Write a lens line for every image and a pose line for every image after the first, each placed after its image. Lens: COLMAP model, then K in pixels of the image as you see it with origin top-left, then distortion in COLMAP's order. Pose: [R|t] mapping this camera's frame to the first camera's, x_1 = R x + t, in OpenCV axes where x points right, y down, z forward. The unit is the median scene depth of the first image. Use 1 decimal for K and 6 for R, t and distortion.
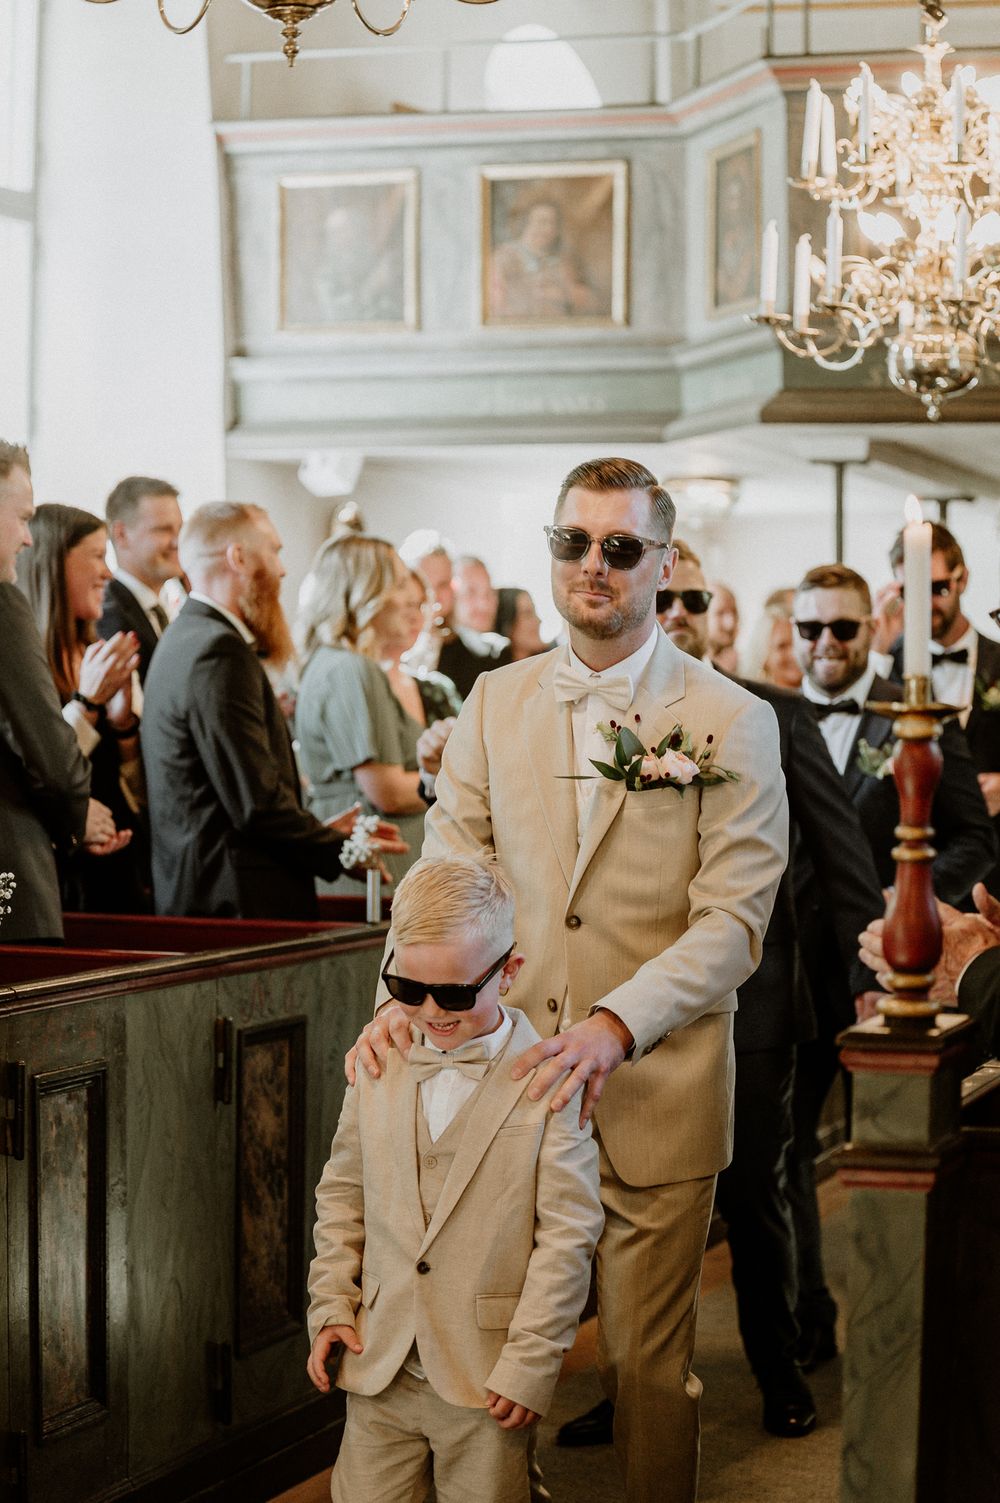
lens RADIAL K [[3444.1, 0, 500.0], [0, 3444.1, 753.2], [0, 0, 1]] dist [-0.383090, 0.000000]
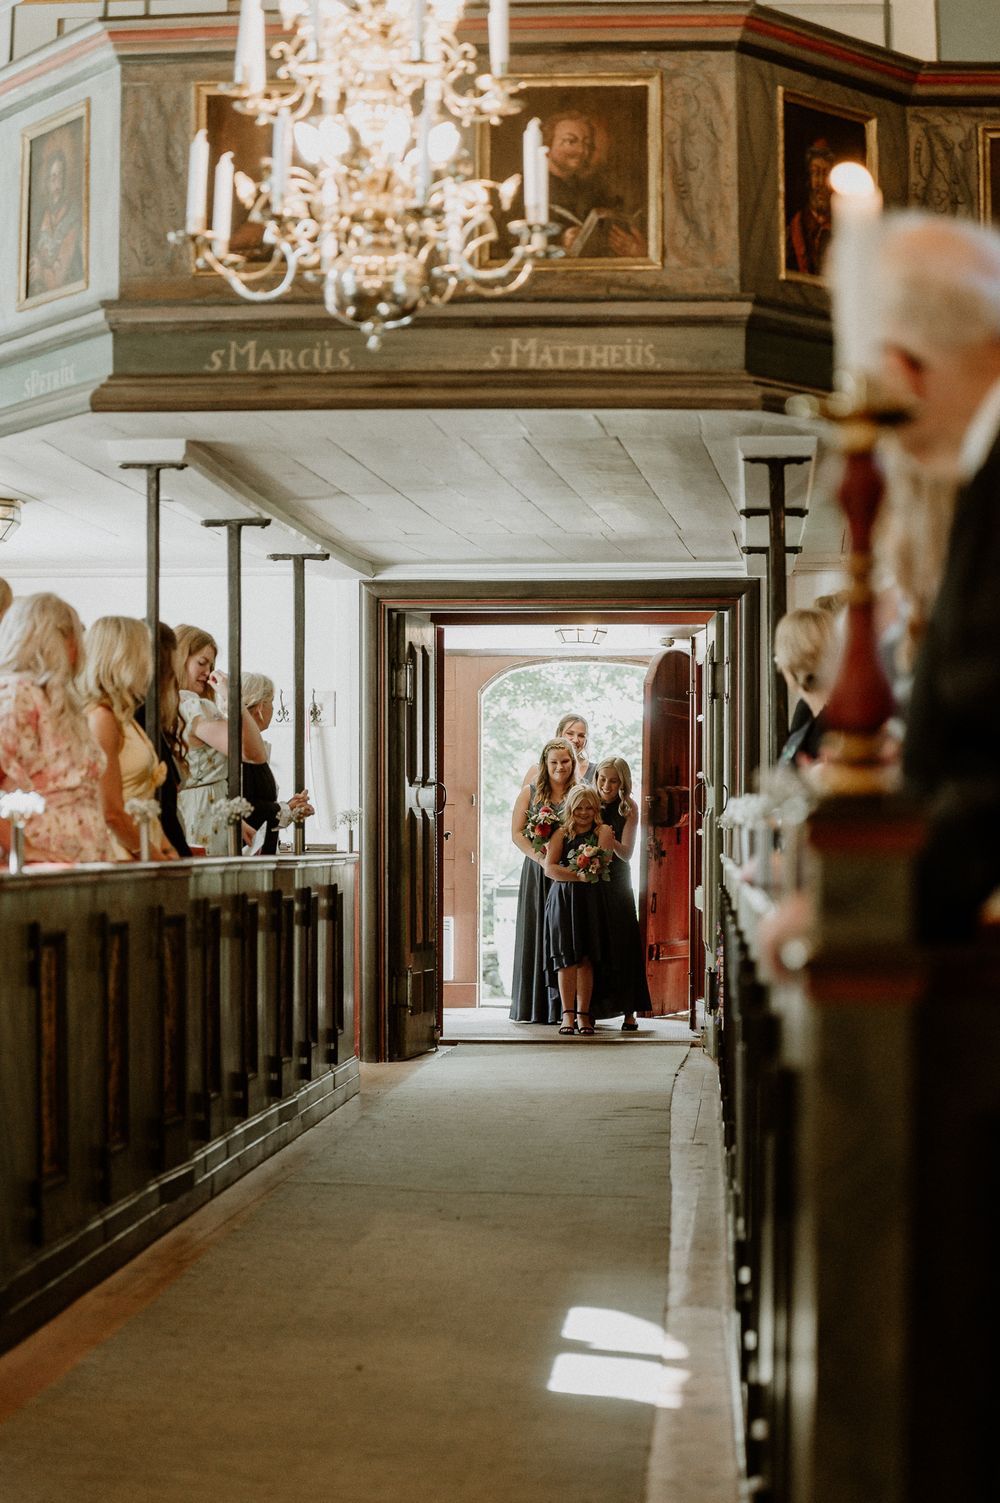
lens RADIAL K [[3444.1, 0, 503.8], [0, 3444.1, 751.4], [0, 0, 1]] dist [-0.383090, 0.000000]
pose [[0.964786, -0.005682, 0.262975, -0.055929], [0.016322, 0.999133, -0.038292, 0.031086], [-0.262530, 0.041236, 0.964042, 0.079553]]
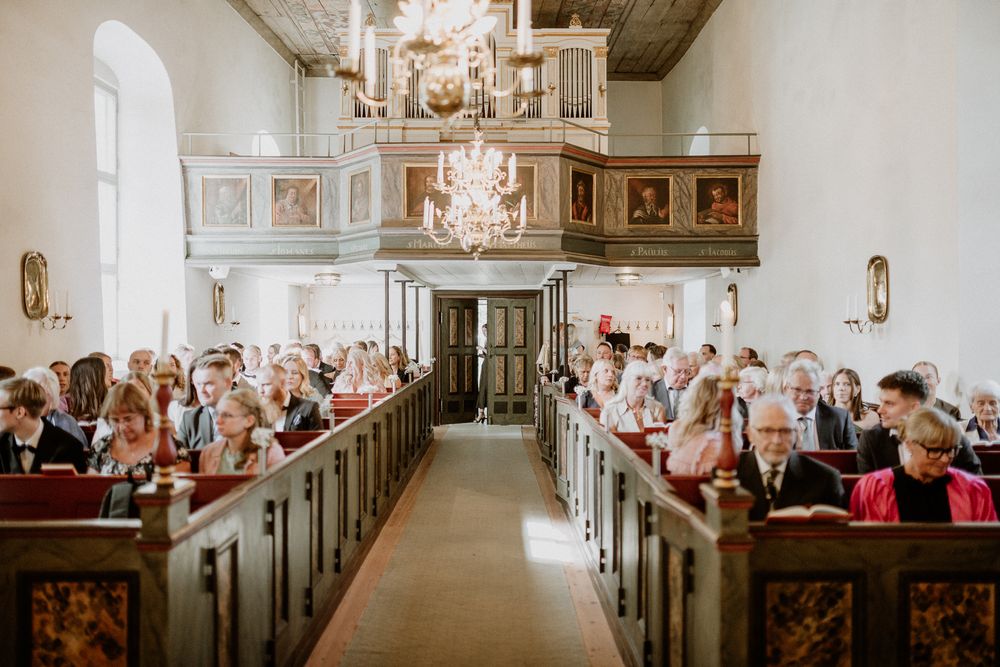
lens RADIAL K [[963.3, 0, 507.2], [0, 963.3, 335.7], [0, 0, 1]] dist [0.005698, 0.000000]
pose [[0.942822, -0.012233, 0.333073, -0.101832], [0.015910, 0.999839, -0.008313, -0.014095], [-0.332918, 0.013137, 0.942864, 0.099396]]
